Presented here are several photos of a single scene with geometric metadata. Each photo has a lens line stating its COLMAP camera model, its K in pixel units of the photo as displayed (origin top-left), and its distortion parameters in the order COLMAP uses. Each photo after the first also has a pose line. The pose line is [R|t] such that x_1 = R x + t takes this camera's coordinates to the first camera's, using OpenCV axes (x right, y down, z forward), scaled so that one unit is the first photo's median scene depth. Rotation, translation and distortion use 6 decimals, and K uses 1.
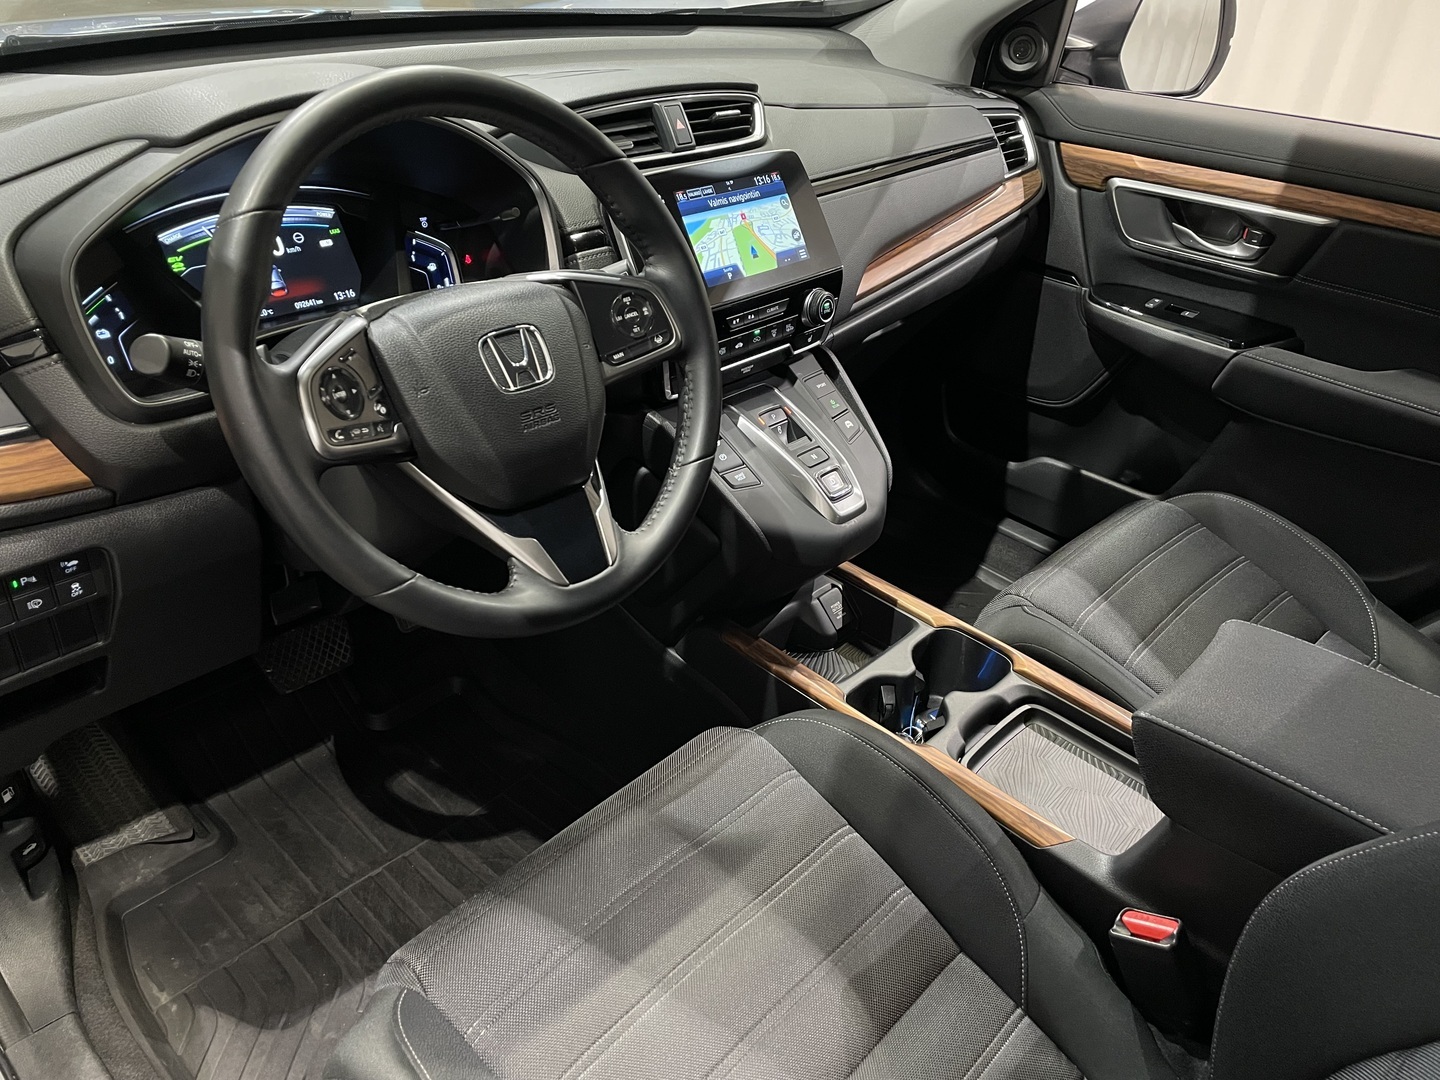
lens RADIAL K [[1086.9, 0, 710.2], [0, 1086.9, 539.7], [0, 0, 1]] dist [0.109485, -0.157401]
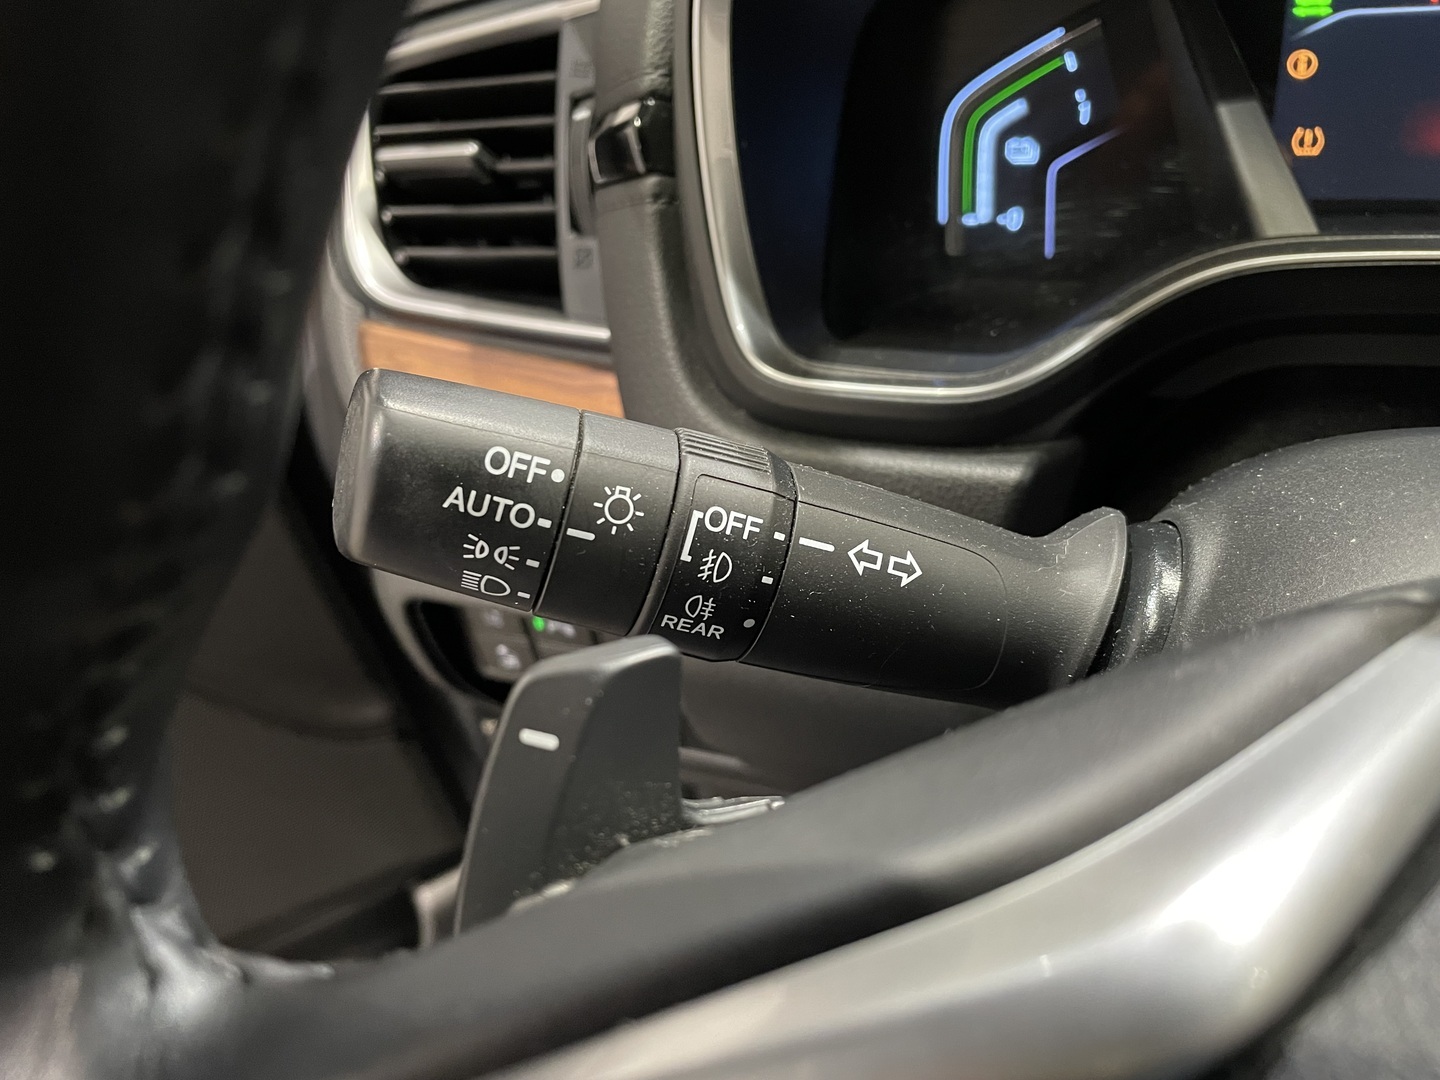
lens RADIAL K [[1117.2, 0, 720.0], [0, 1117.2, 540.0], [0, 0, 1]] dist [0.076065, -0.128619]
pose [[0.339156, 0.467604, -0.816284, -0.141516], [-0.327817, 0.872071, 0.363358, -0.134954], [0.881765, 0.144356, 0.449057, 0.568379]]
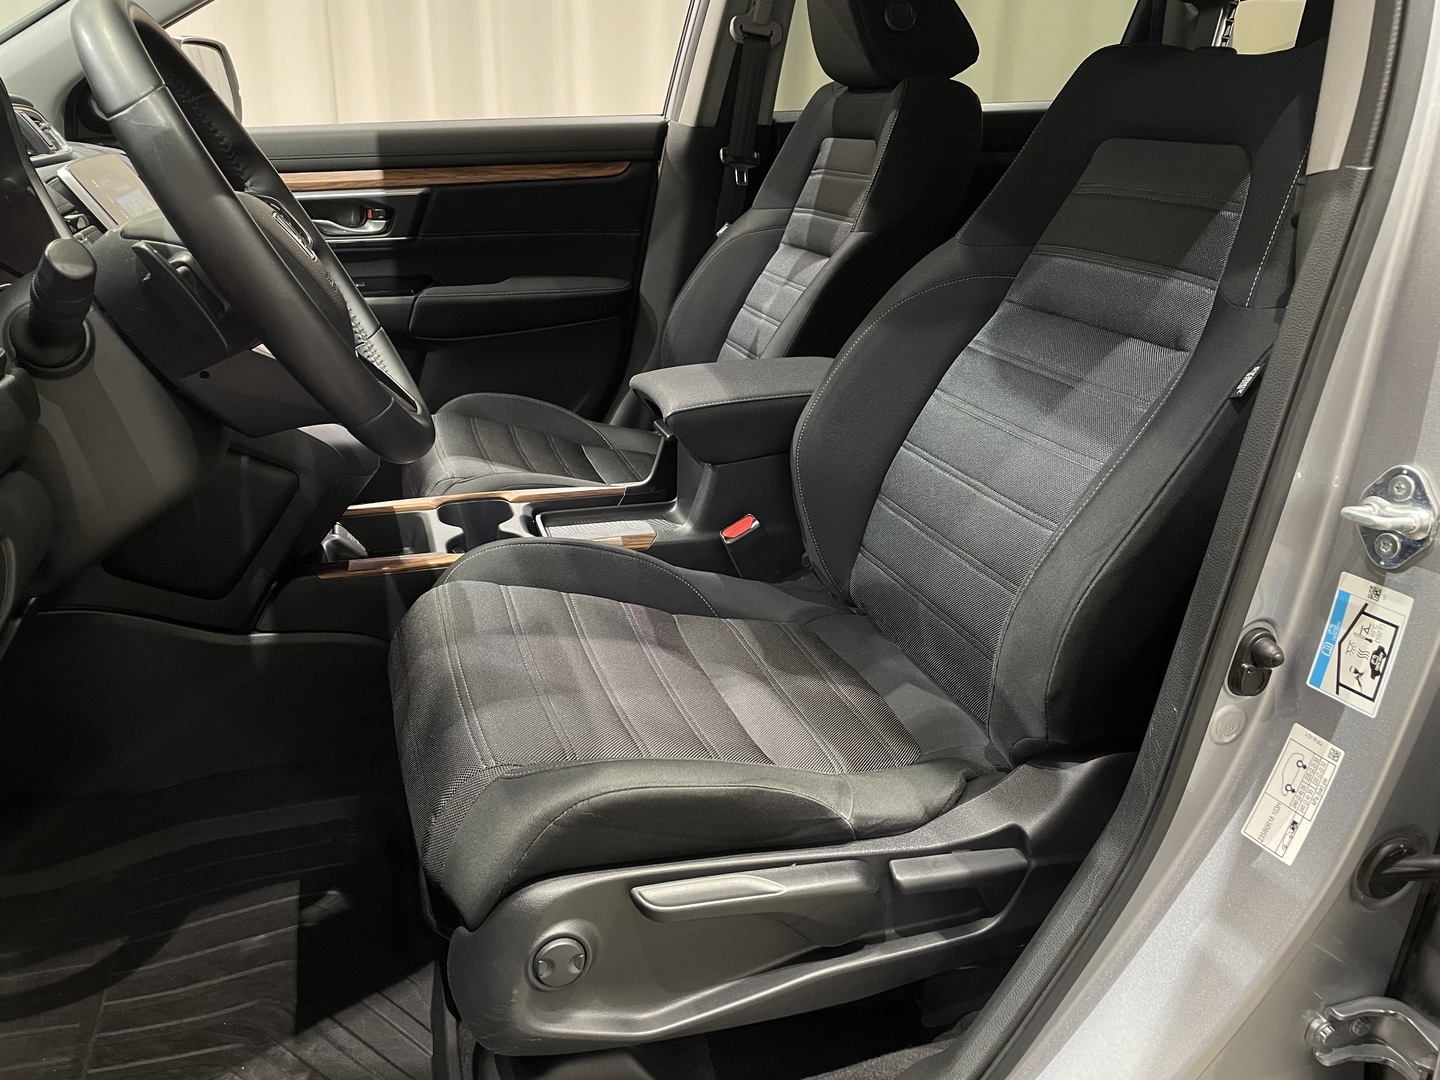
lens RADIAL K [[1097.4, 0, 724.9], [0, 1097.4, 527.8], [0, 0, 1]] dist [0.091331, -0.122451]
pose [[0.471599, -0.380900, 0.795305, -0.678096], [0.485678, 0.864970, 0.126268, 0.109049], [-0.736010, 0.326714, 0.592914, 0.050754]]
